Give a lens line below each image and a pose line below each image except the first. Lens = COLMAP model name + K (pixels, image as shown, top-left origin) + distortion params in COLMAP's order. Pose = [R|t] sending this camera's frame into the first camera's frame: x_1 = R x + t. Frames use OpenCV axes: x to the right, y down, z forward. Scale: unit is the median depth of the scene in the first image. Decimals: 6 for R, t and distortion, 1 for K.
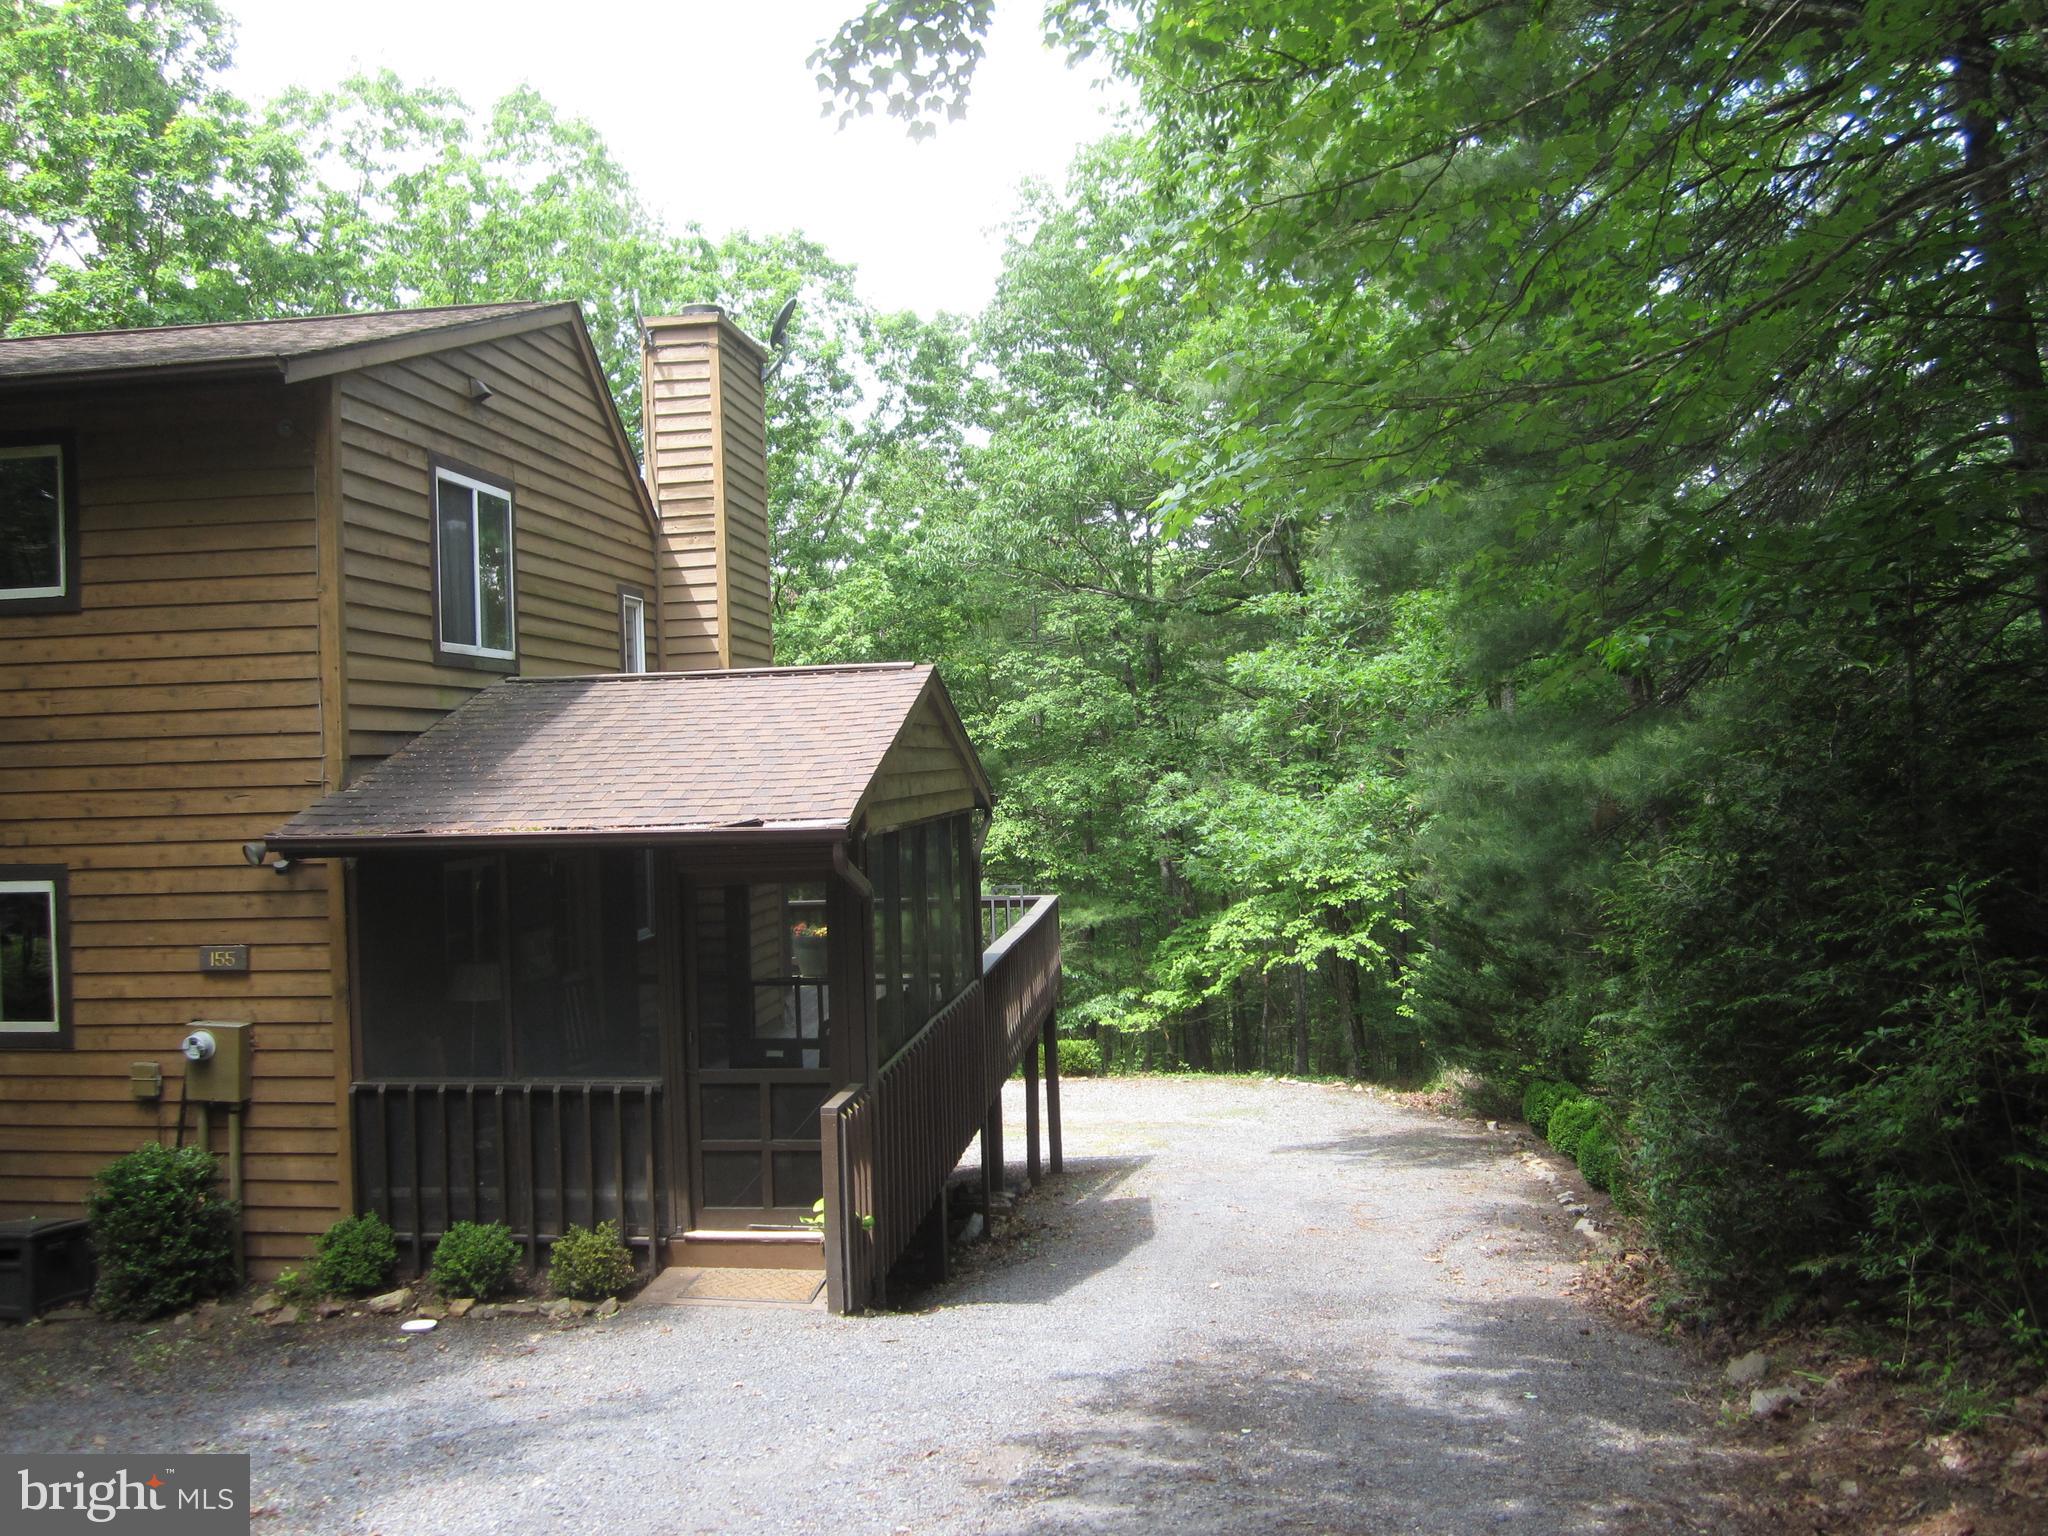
lens RADIAL K [[1697.0, 0, 1022.0], [0, 1697.0, 773.4], [0, 0, 1]] dist [-0.044530, 0.009268]
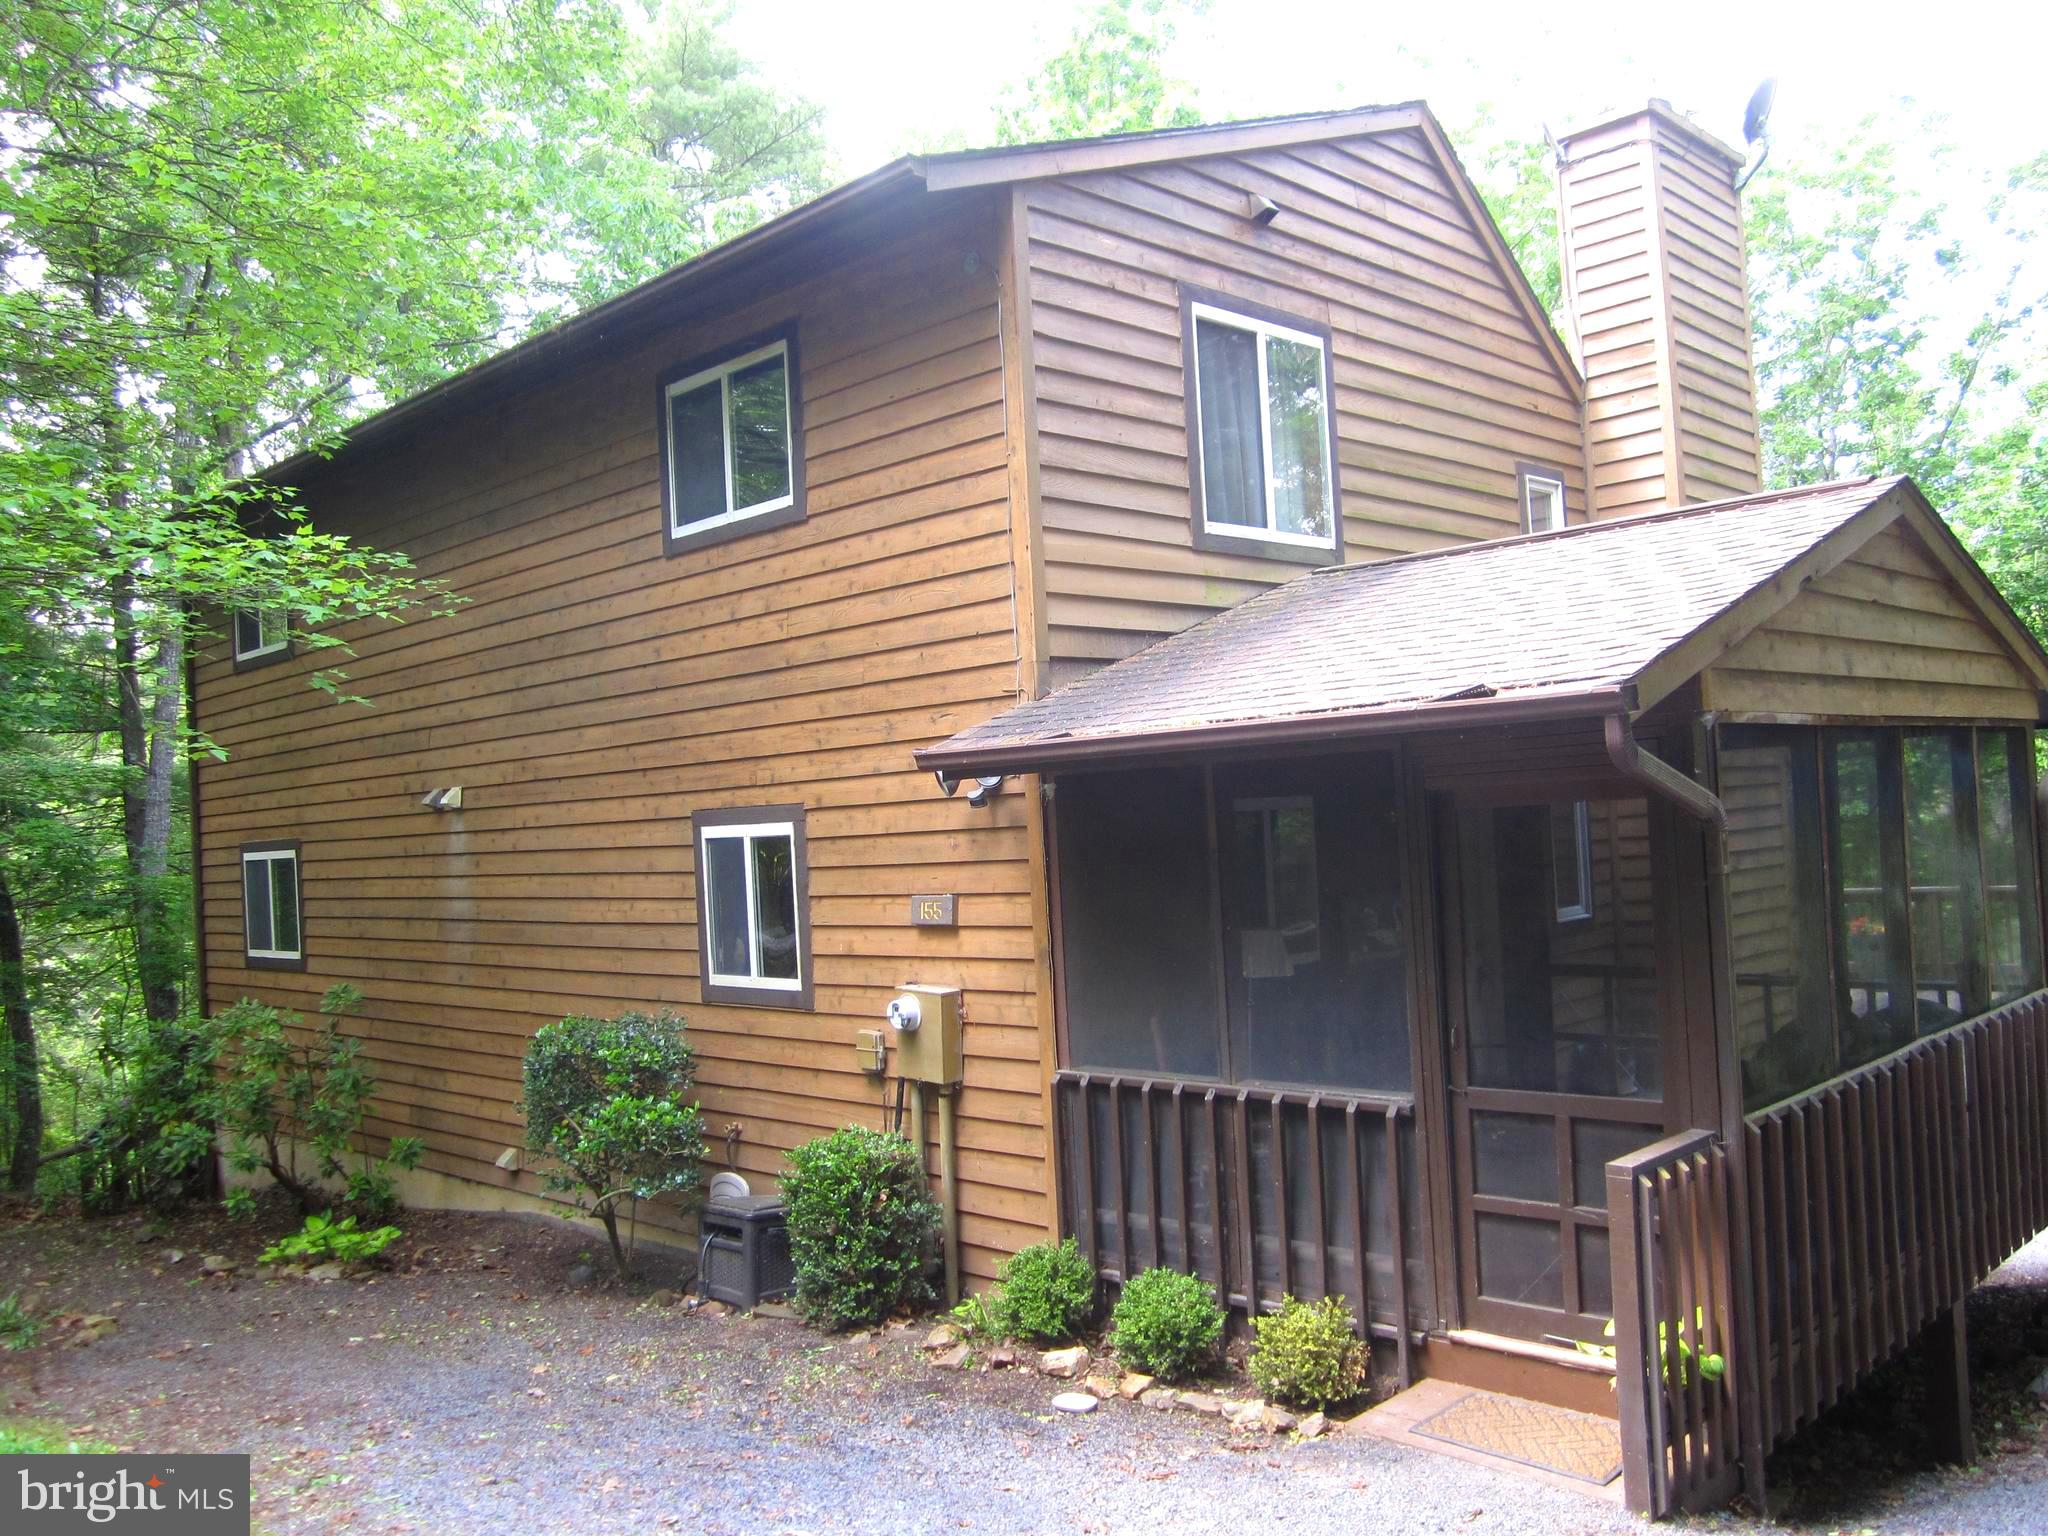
lens RADIAL K [[1687.0, 0, 1024.1], [0, 1687.0, 778.9], [0, 0, 1]] dist [-0.042880, 0.005707]
pose [[0.787201, -0.029875, -0.615972, 0.079178], [0.025583, 0.999548, -0.015783, 0.059203], [0.616165, -0.003334, 0.787610, 0.367589]]
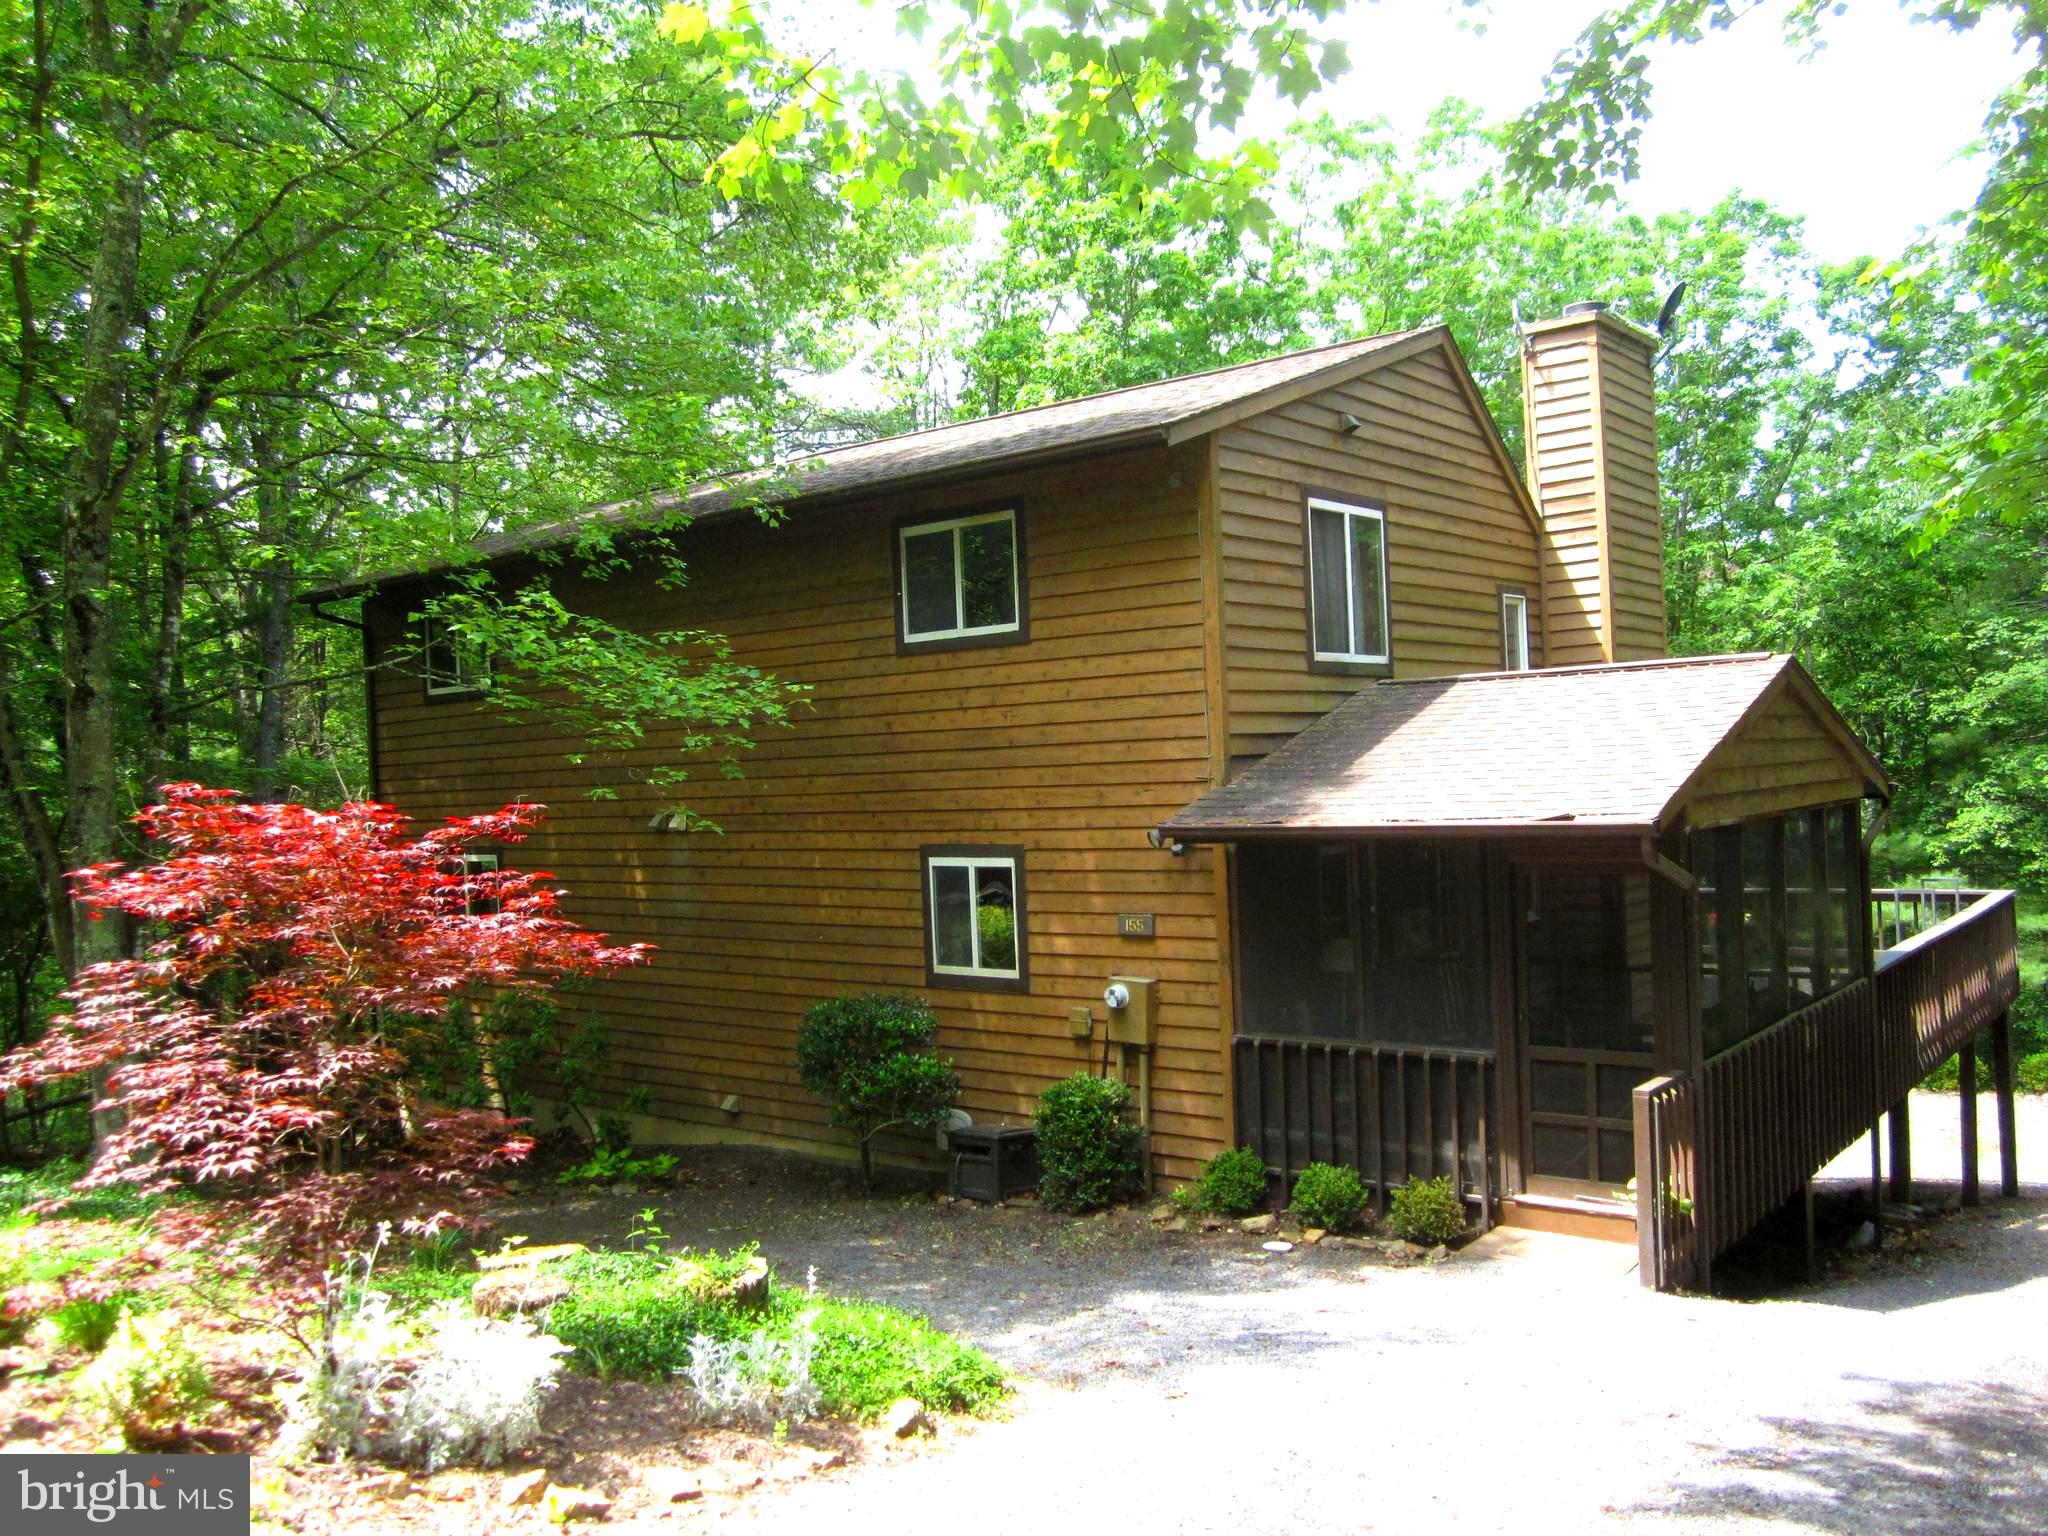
lens RADIAL K [[1687.0, 0, 1024.1], [0, 1687.0, 778.9], [0, 0, 1]] dist [-0.042880, 0.005707]
pose [[0.844093, -0.004562, -0.536177, 0.107462], [0.012755, 0.999852, 0.011572, -0.009950], [0.536045, -0.016606, 0.844026, -0.064169]]
